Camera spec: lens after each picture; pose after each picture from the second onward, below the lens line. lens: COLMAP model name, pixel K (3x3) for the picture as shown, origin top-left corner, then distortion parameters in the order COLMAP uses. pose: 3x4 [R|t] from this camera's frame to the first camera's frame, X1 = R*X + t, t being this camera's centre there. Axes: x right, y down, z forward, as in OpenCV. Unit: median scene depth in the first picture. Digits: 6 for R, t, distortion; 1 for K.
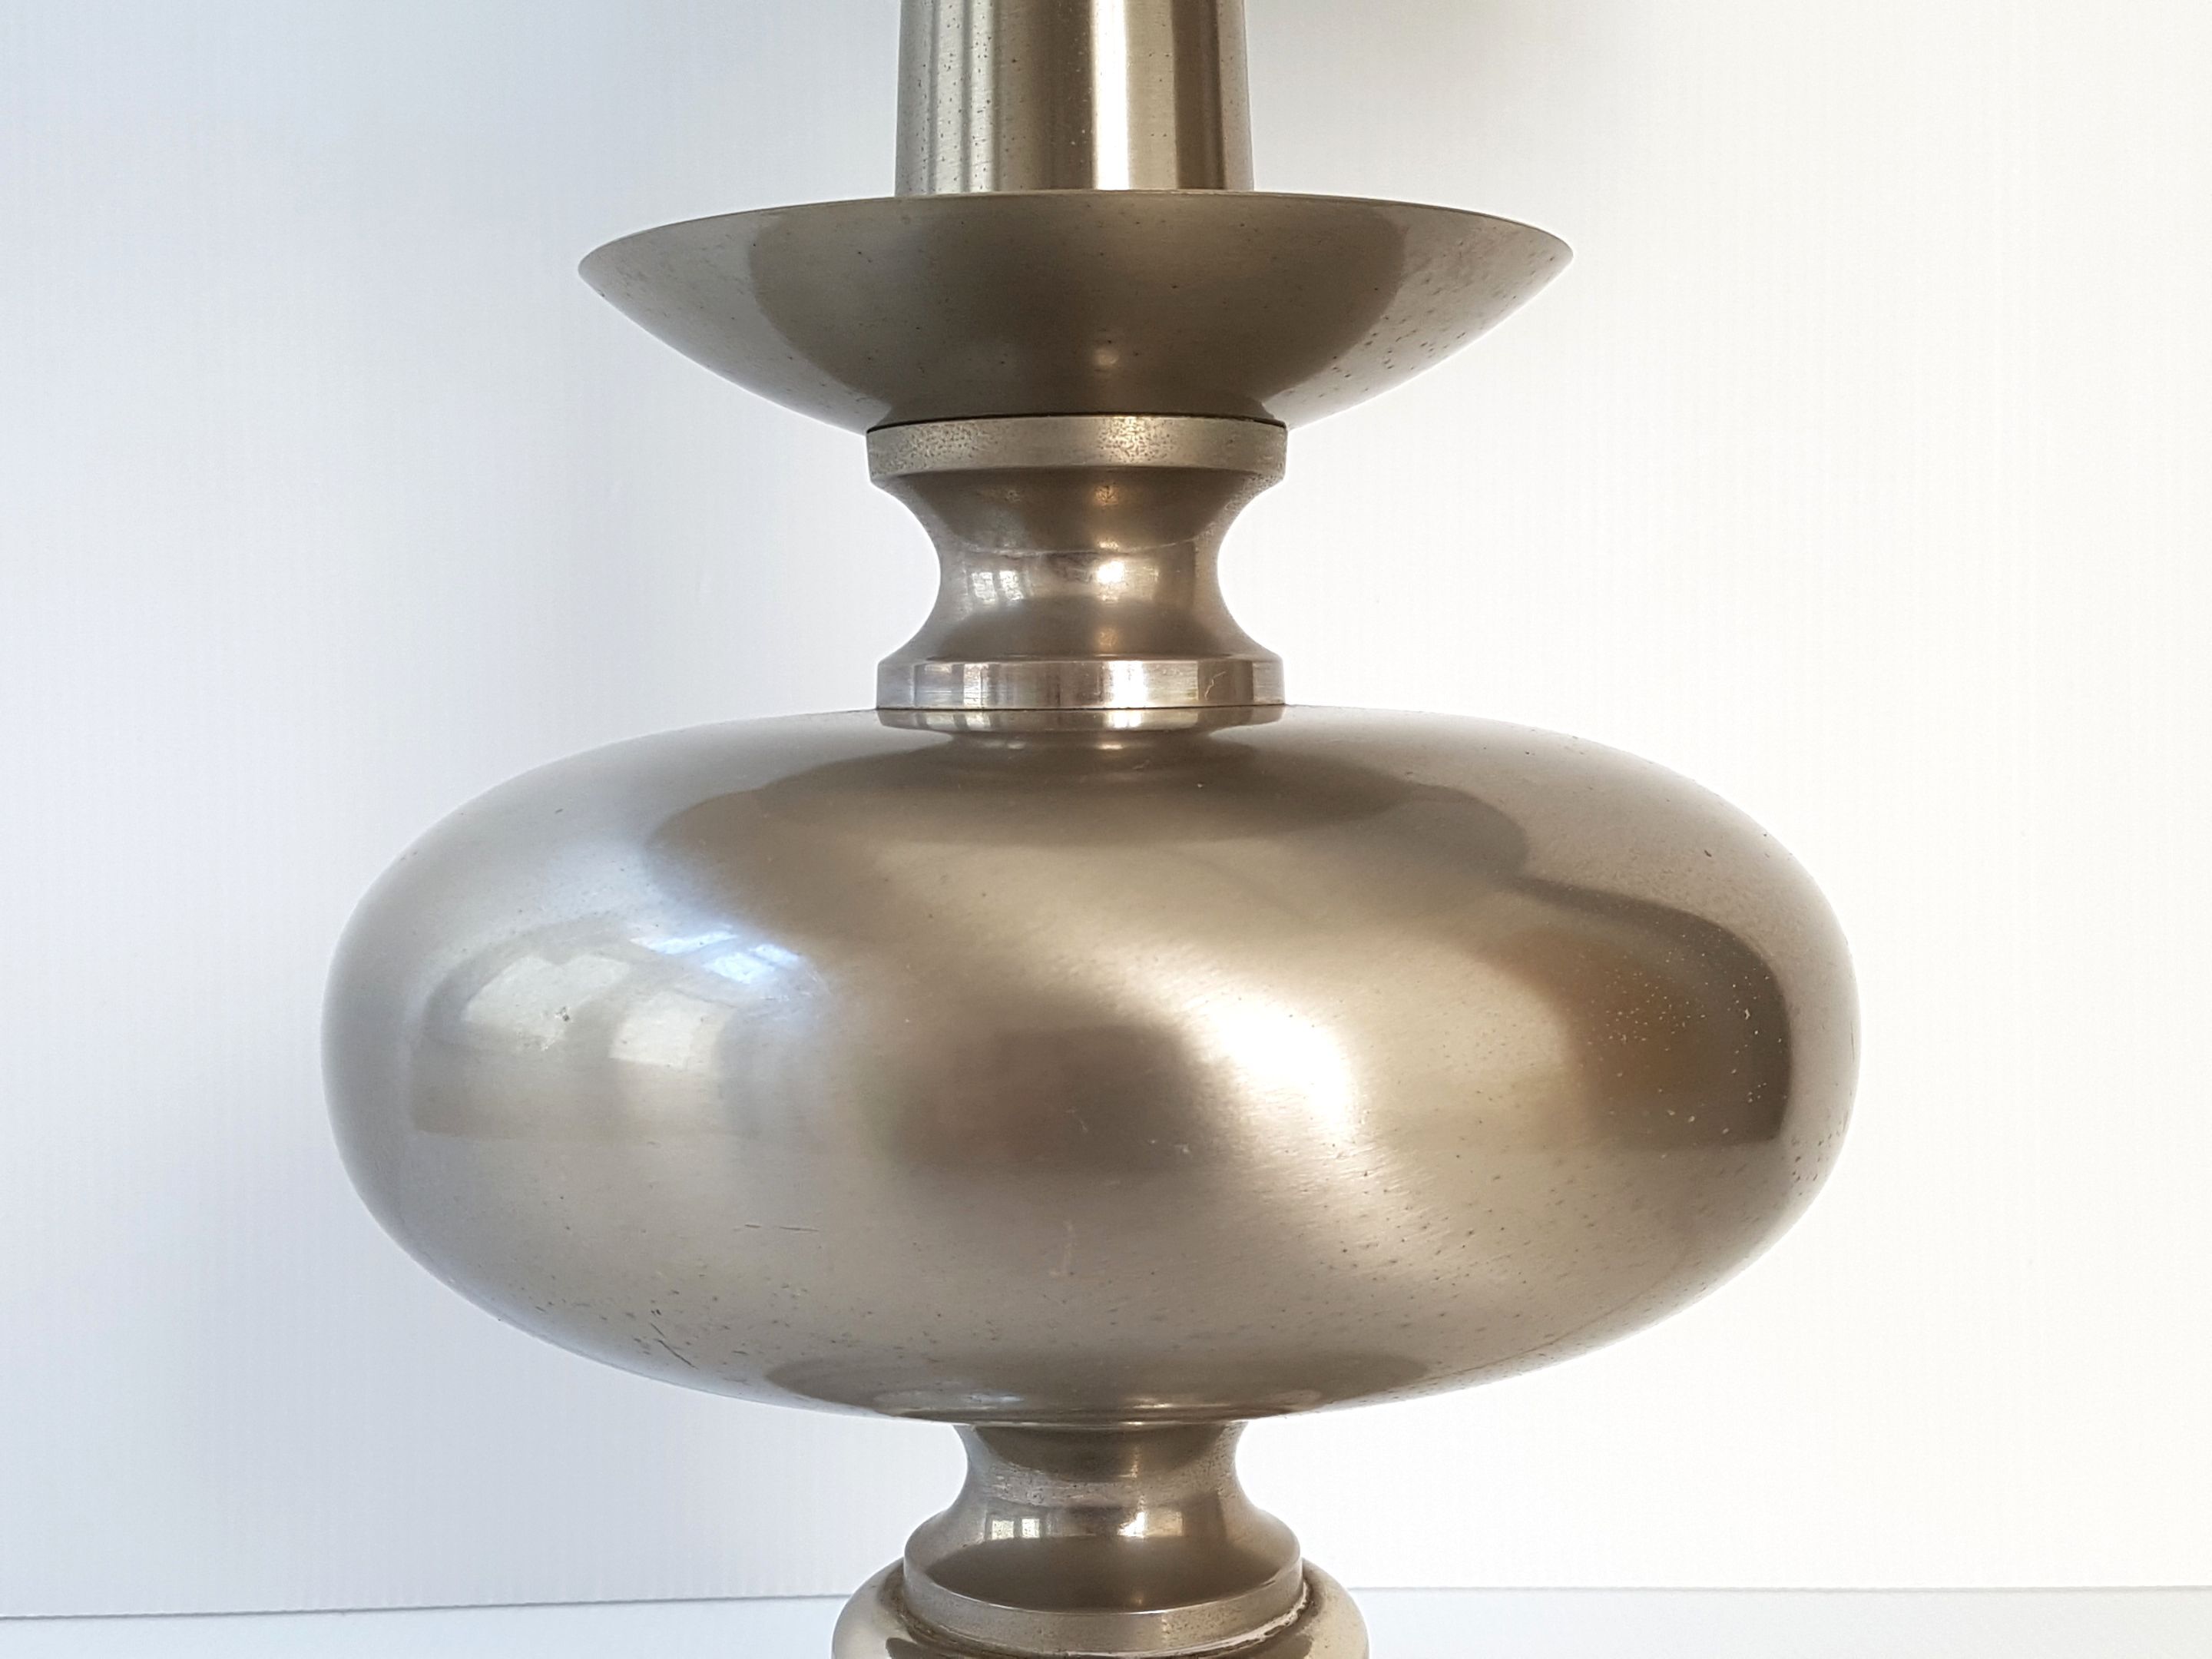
lens RADIAL K [[2247.4, 0, 1119.4], [0, 2247.4, 883.5], [0, 0, 1]] dist [0.090056, -0.012536]
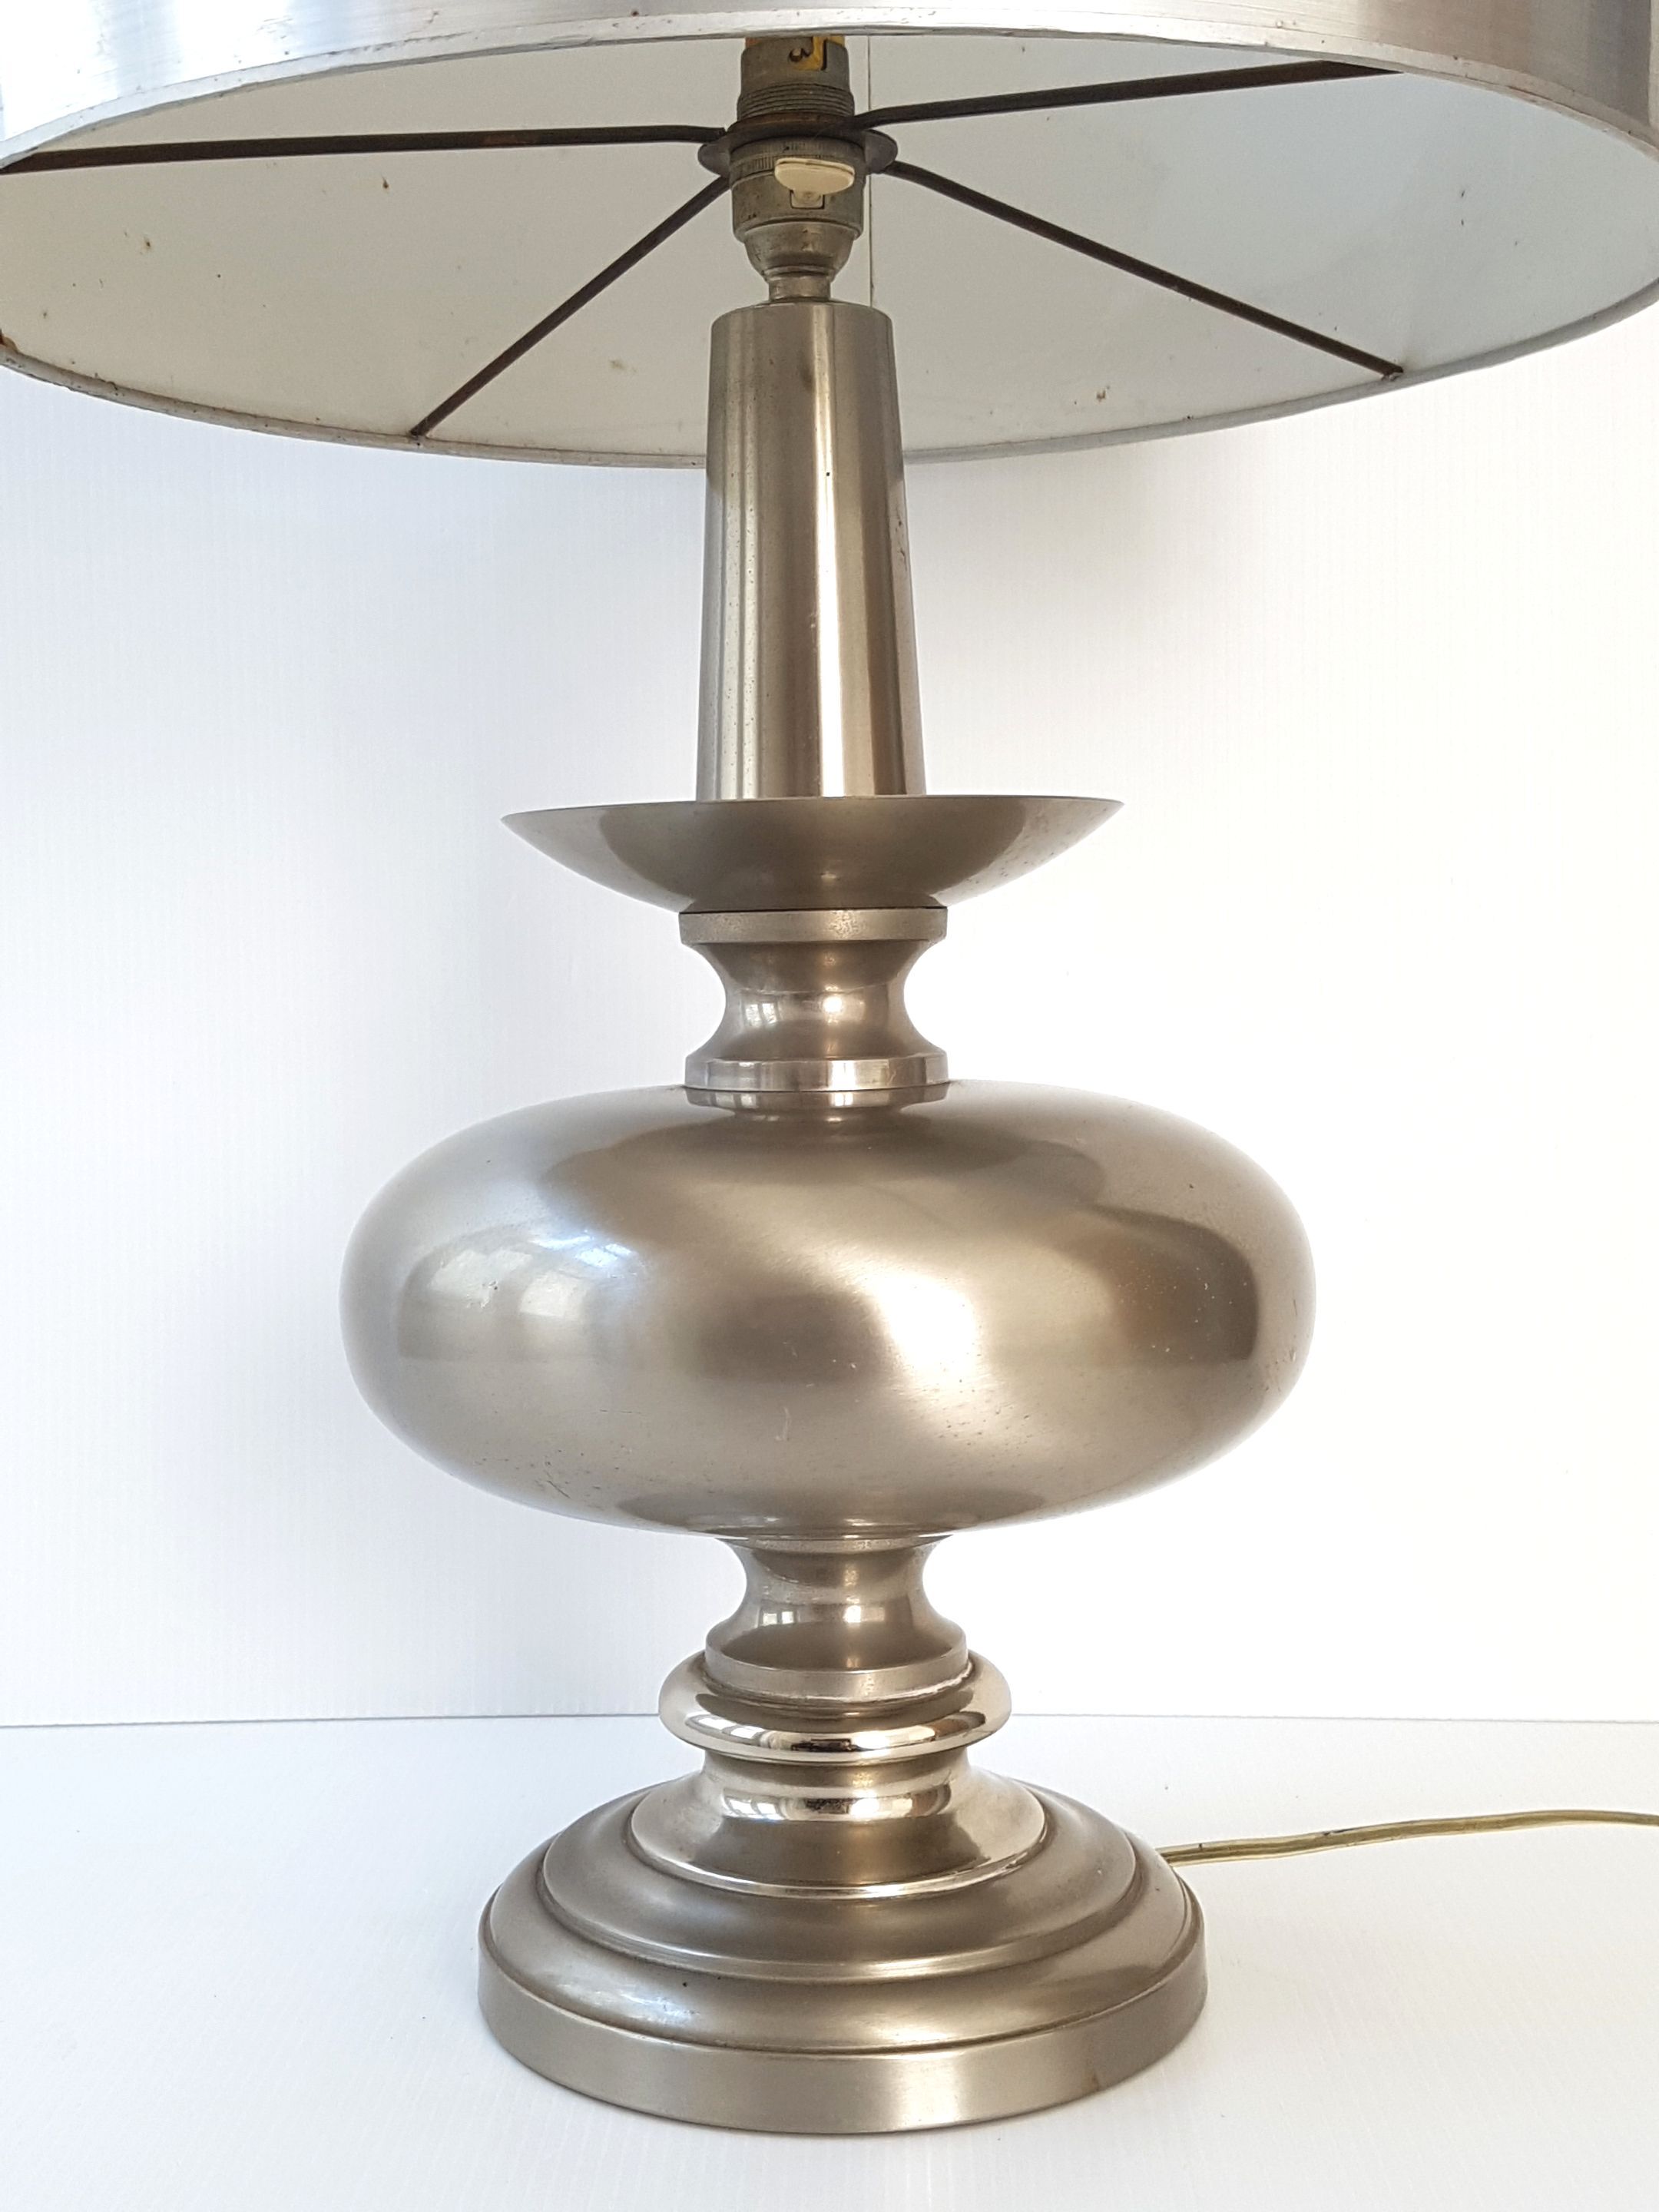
lens RADIAL K [[2247.4, 0, 770.7], [0, 2247.4, 1098.8], [0, 0, 1]] dist [0.090056, -0.012536]
pose [[0.998380, -0.008352, -0.056289, 0.040250], [0.007639, 0.999888, -0.012864, -0.052675], [0.056390, 0.012413, 0.998332, -0.562965]]
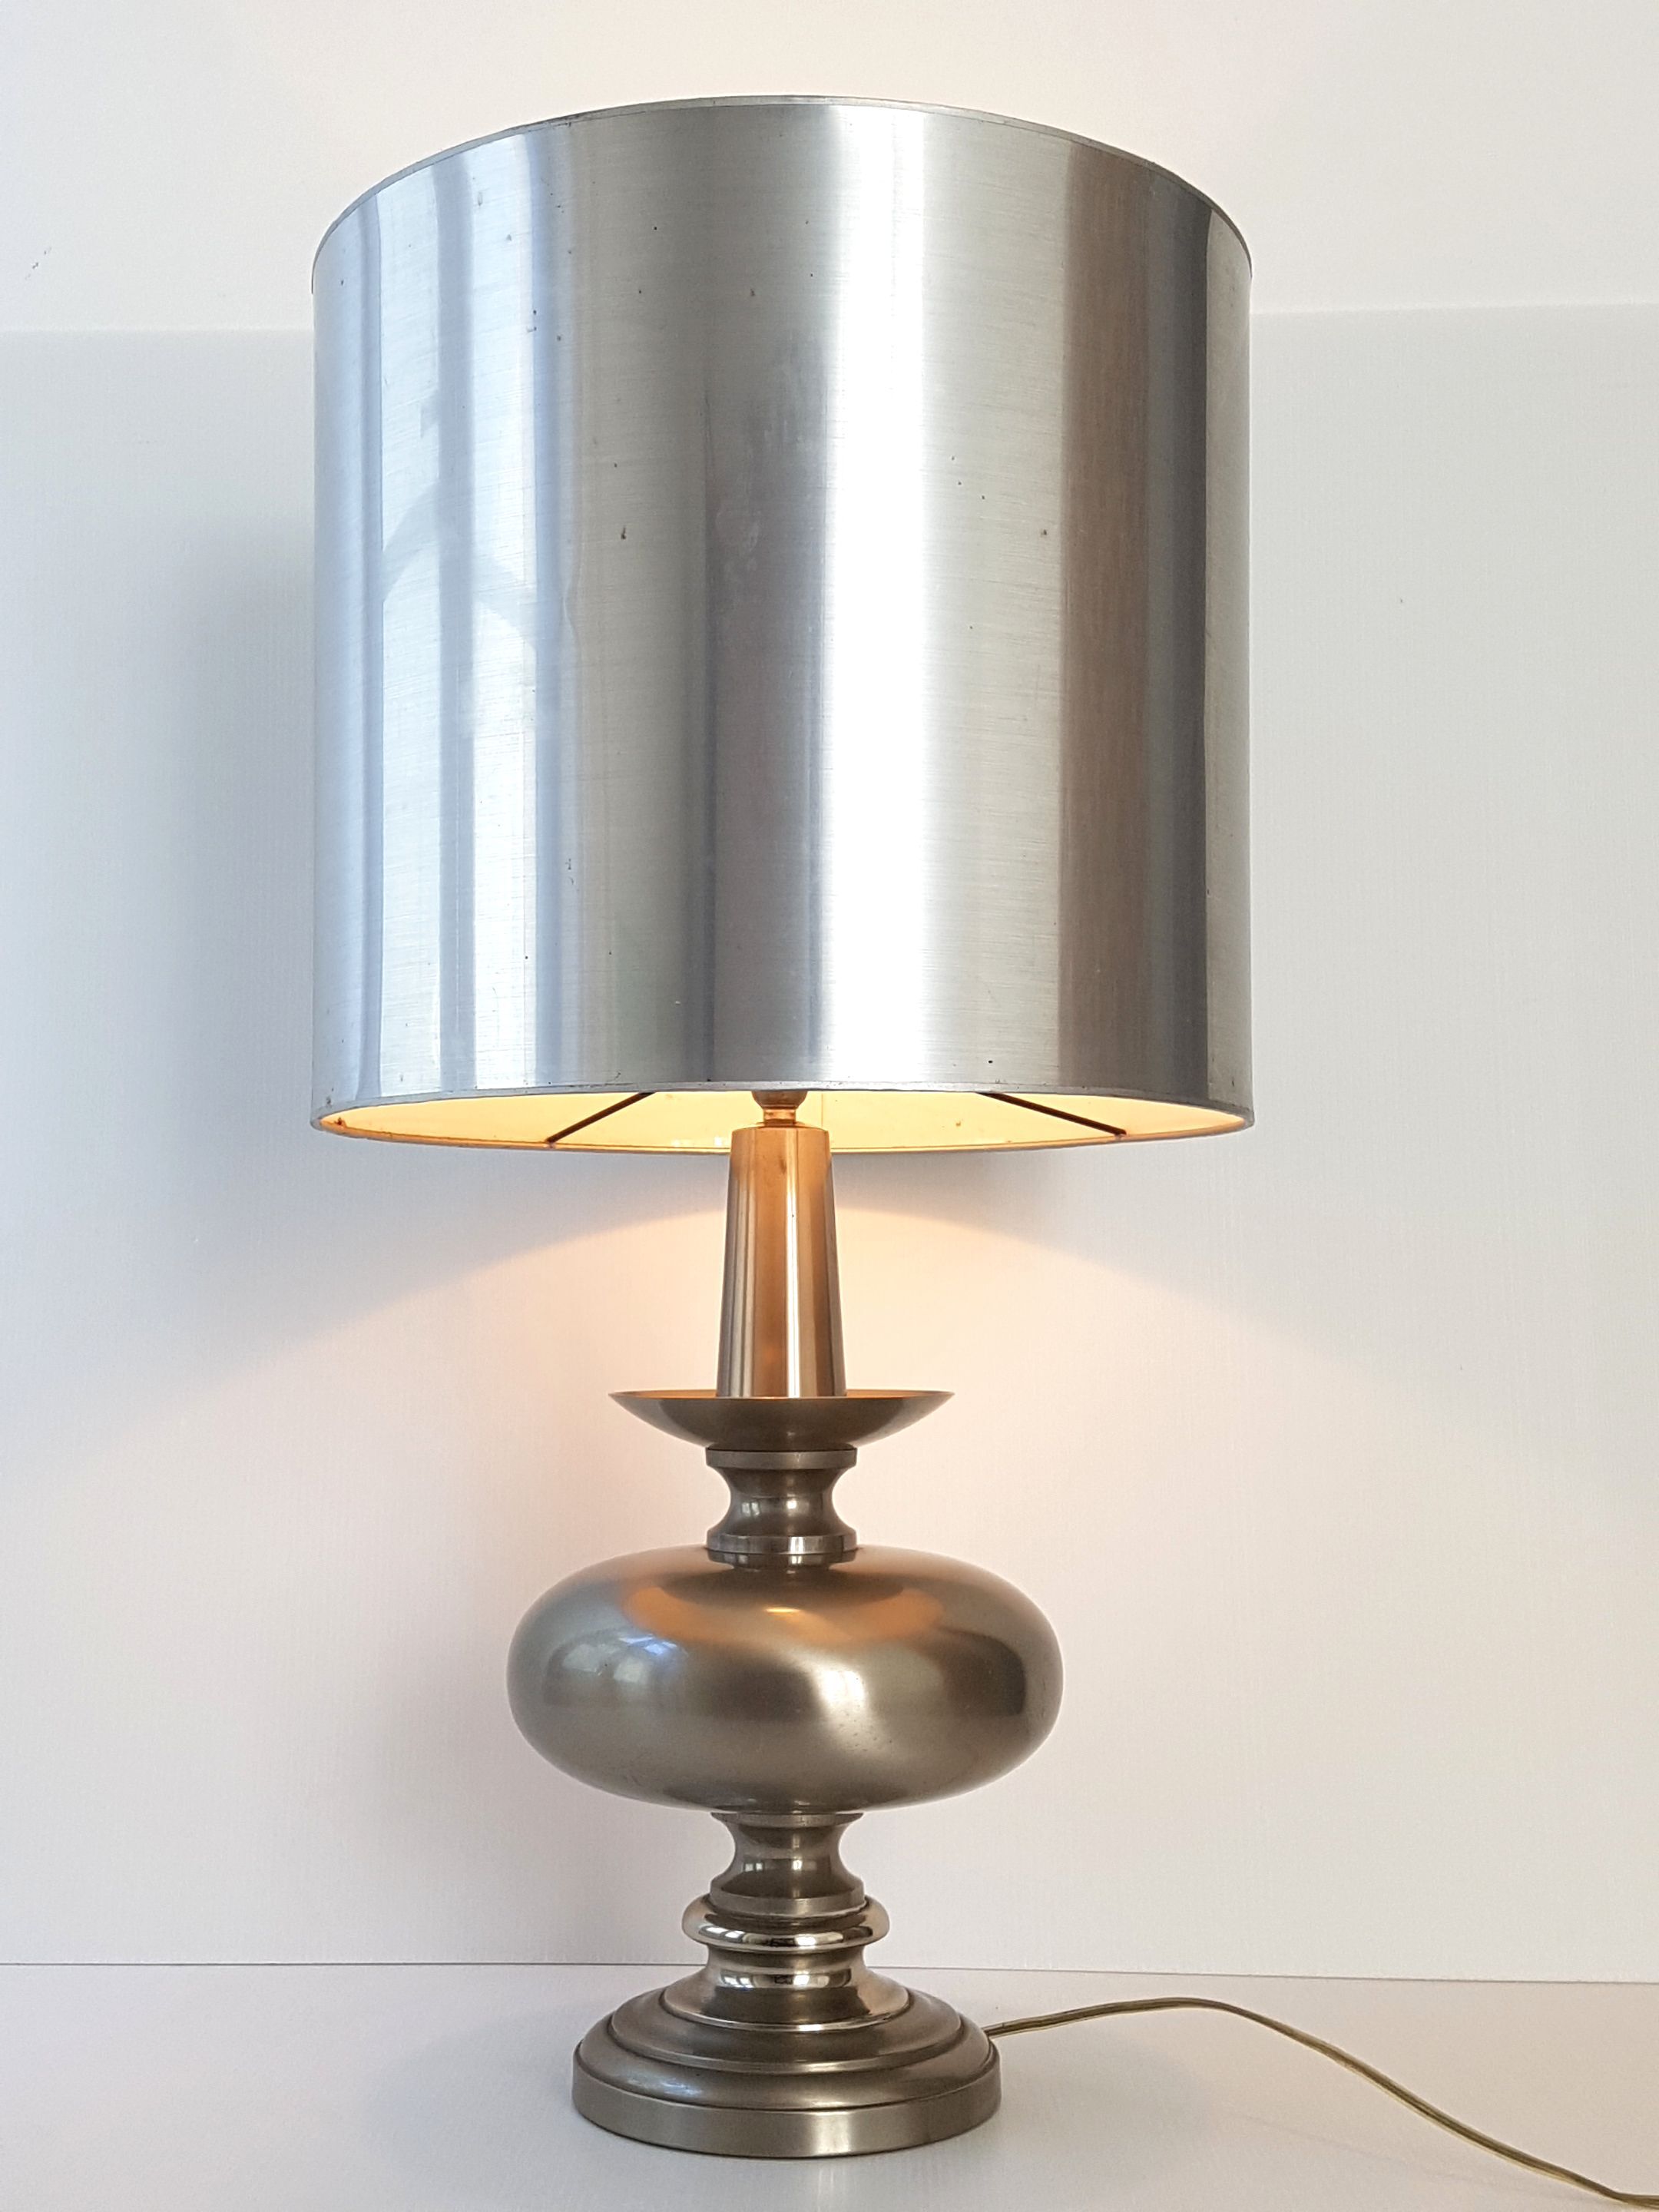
lens RADIAL K [[2247.4, 0, 770.7], [0, 2247.4, 1098.8], [0, 0, 1]] dist [0.090056, -0.012536]
pose [[0.998848, 0.002362, -0.047925, 0.103352], [-0.011105, 0.983051, -0.182997, -0.120870], [0.046680, 0.183318, 0.981945, -1.845296]]
